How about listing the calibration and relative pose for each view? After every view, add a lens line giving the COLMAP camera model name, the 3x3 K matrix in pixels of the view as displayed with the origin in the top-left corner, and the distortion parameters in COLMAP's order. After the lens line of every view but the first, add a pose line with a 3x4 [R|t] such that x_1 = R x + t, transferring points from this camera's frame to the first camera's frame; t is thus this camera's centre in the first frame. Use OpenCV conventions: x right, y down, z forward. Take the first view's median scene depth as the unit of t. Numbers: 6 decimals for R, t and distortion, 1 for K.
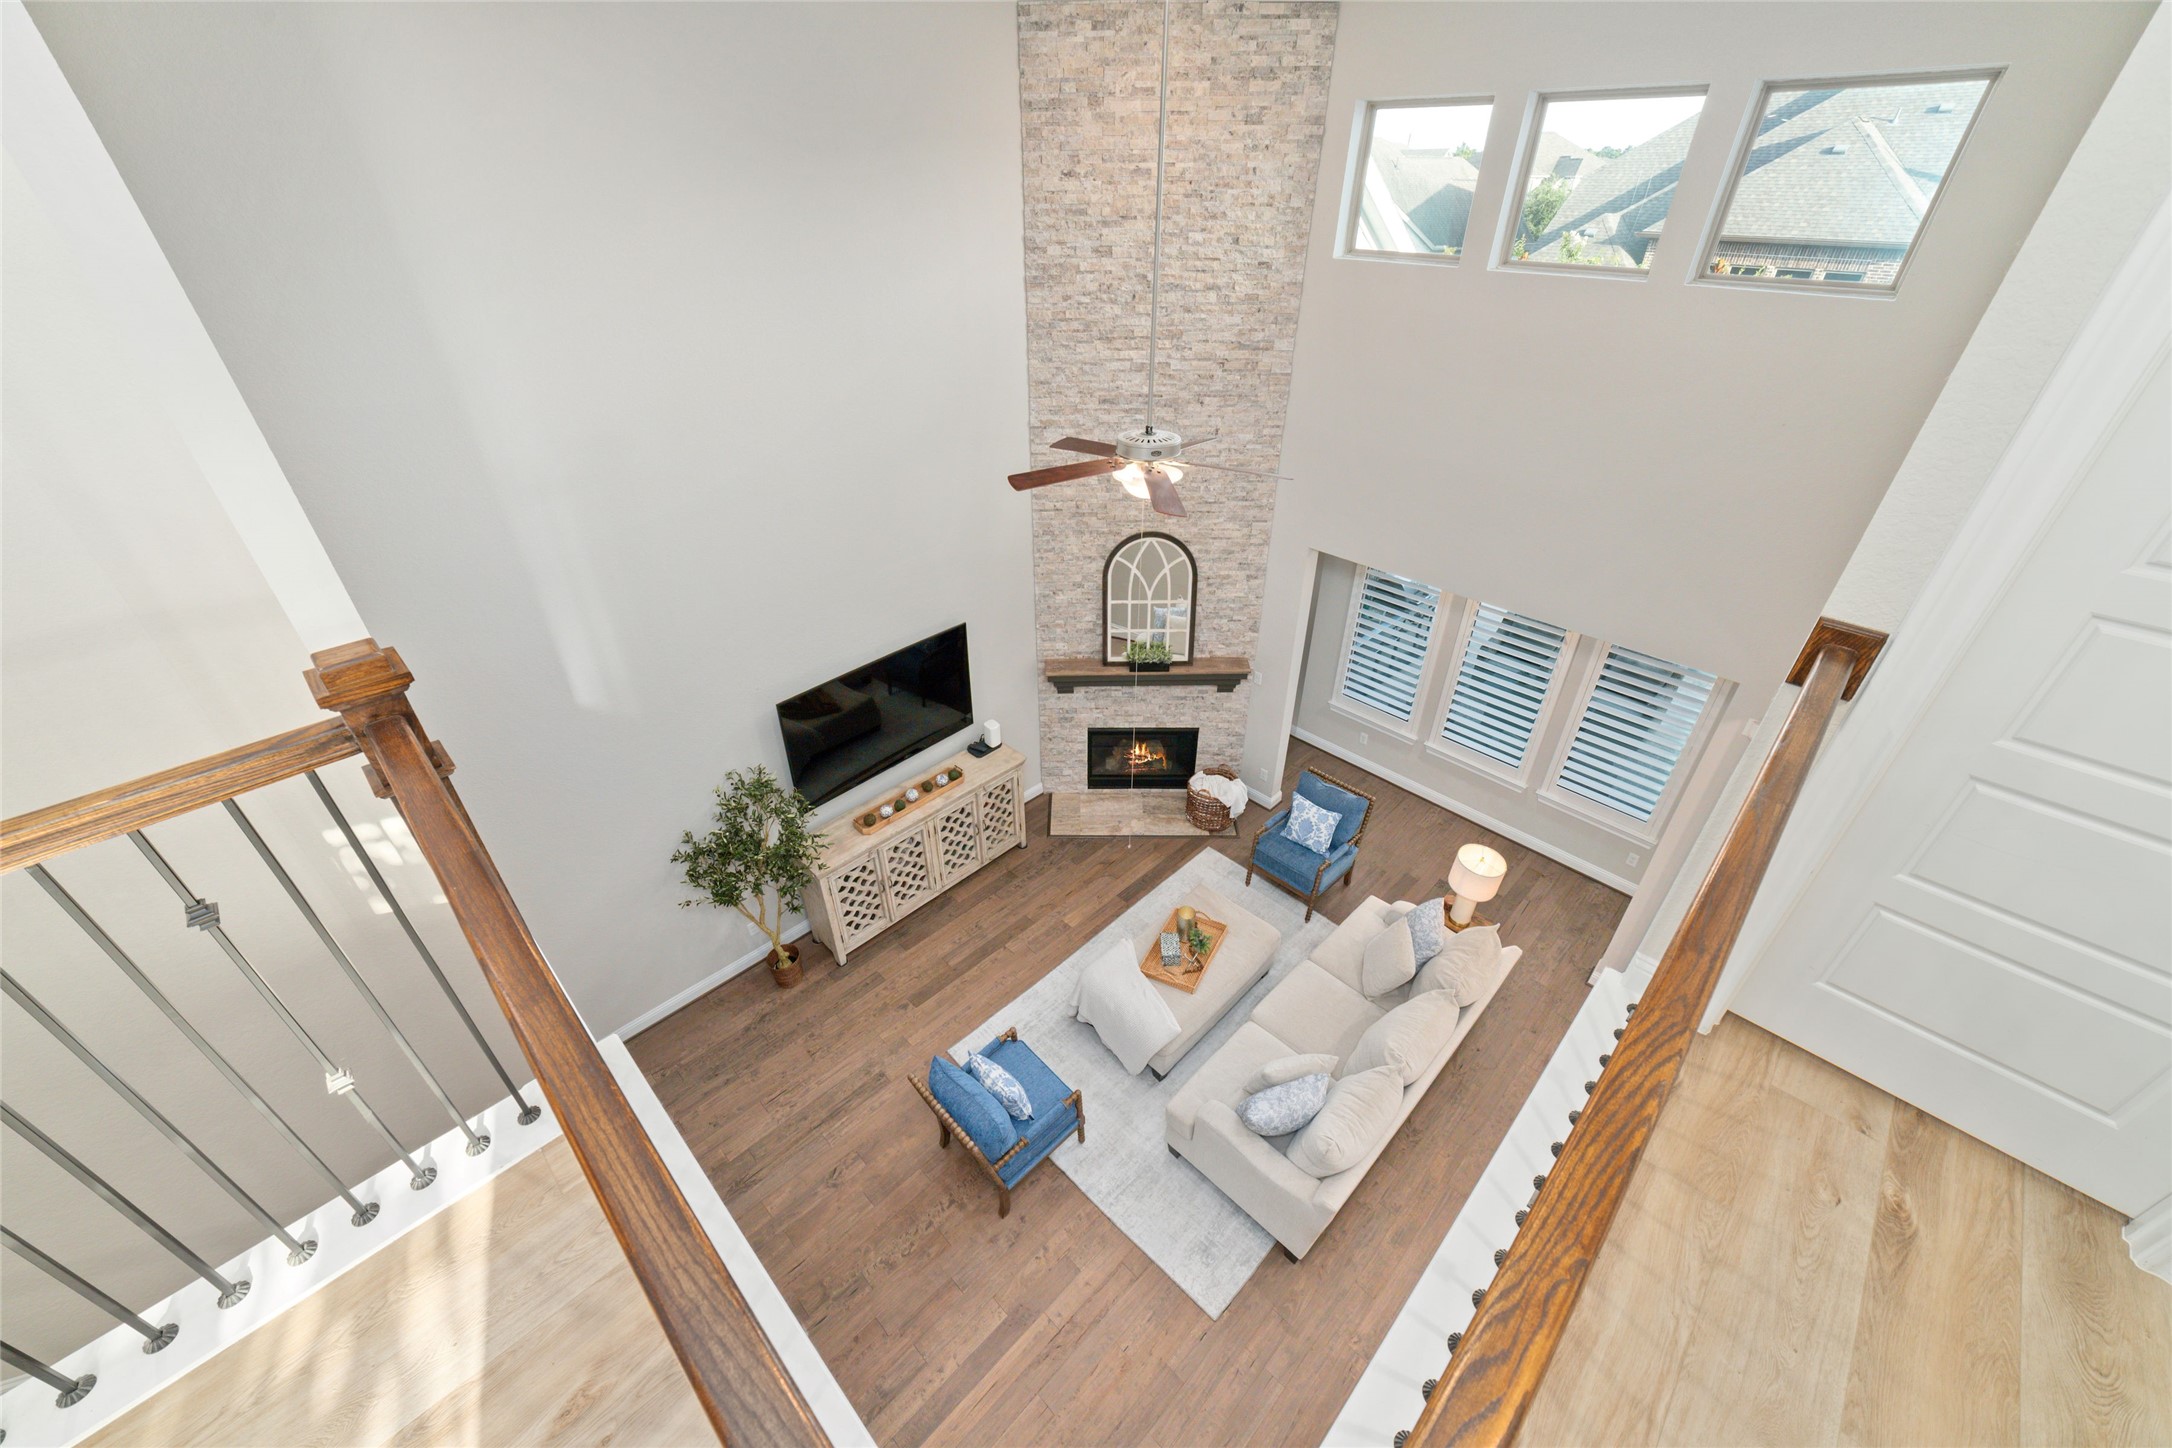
lens RADIAL K [[830.0, 0, 1082.6], [0, 830.0, 717.9], [0, 0, 1]] dist [-0.021081, 0.007500]
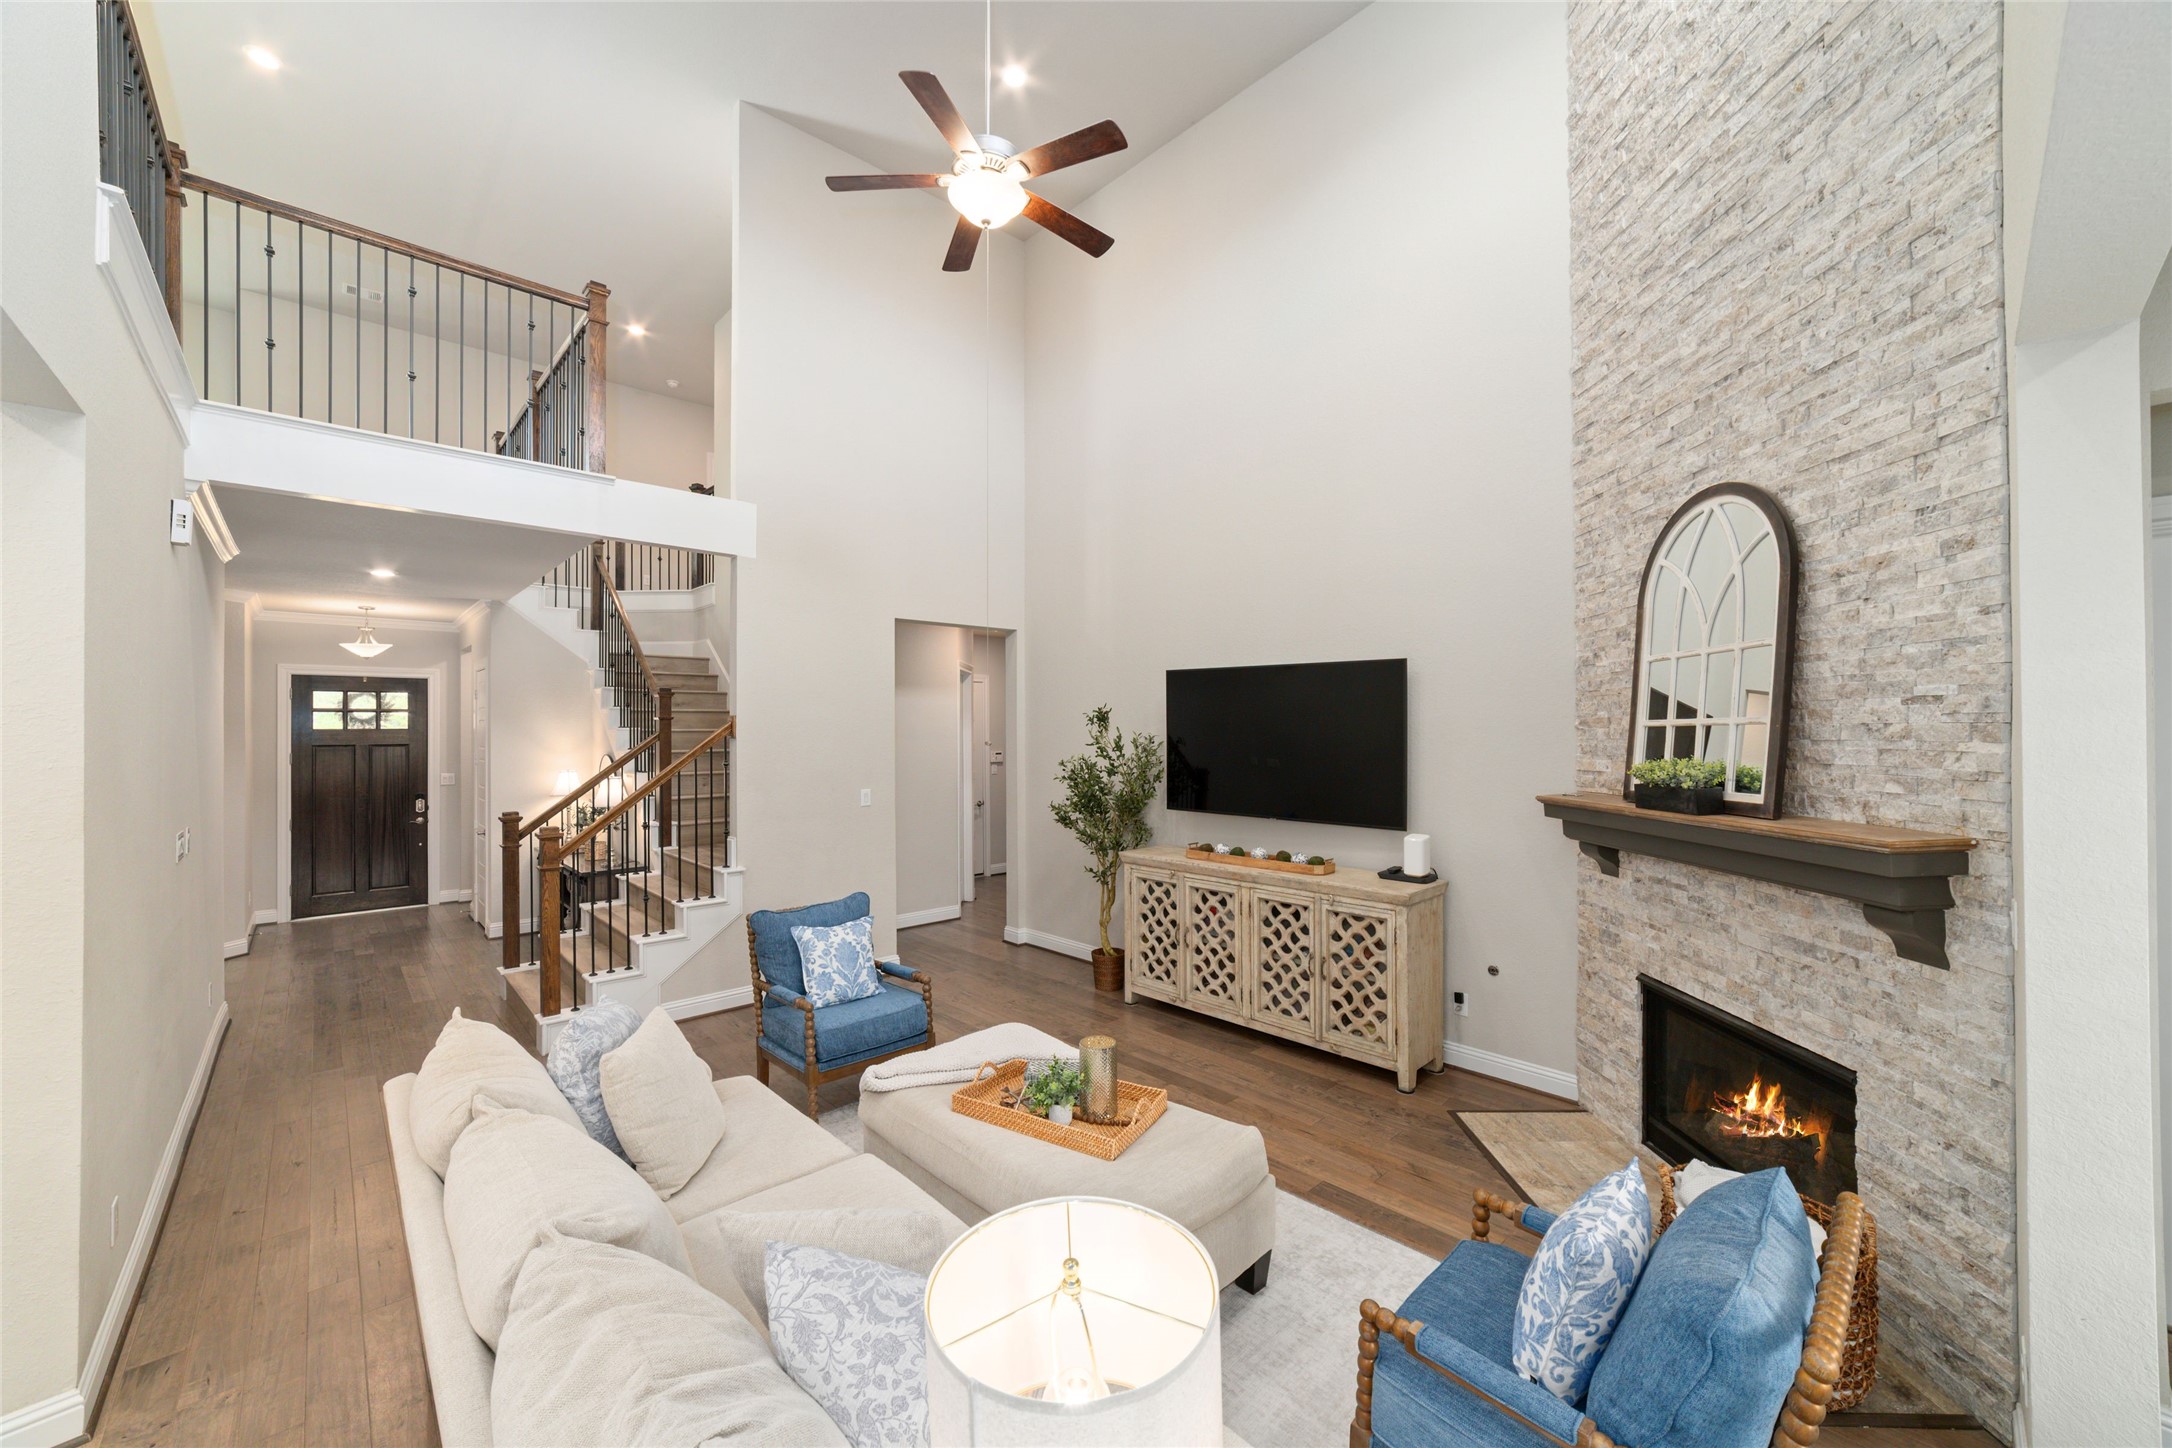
lens RADIAL K [[830.0, 0, 1087.9], [0, 830.0, 723.3], [0, 0, 1]] dist [-0.021081, 0.007500]
pose [[-0.026822, -0.005000, -0.999628, 0.586241], [-0.543918, 0.839074, 0.010397, 0.071958], [0.838710, 0.543994, -0.025225, 0.857931]]
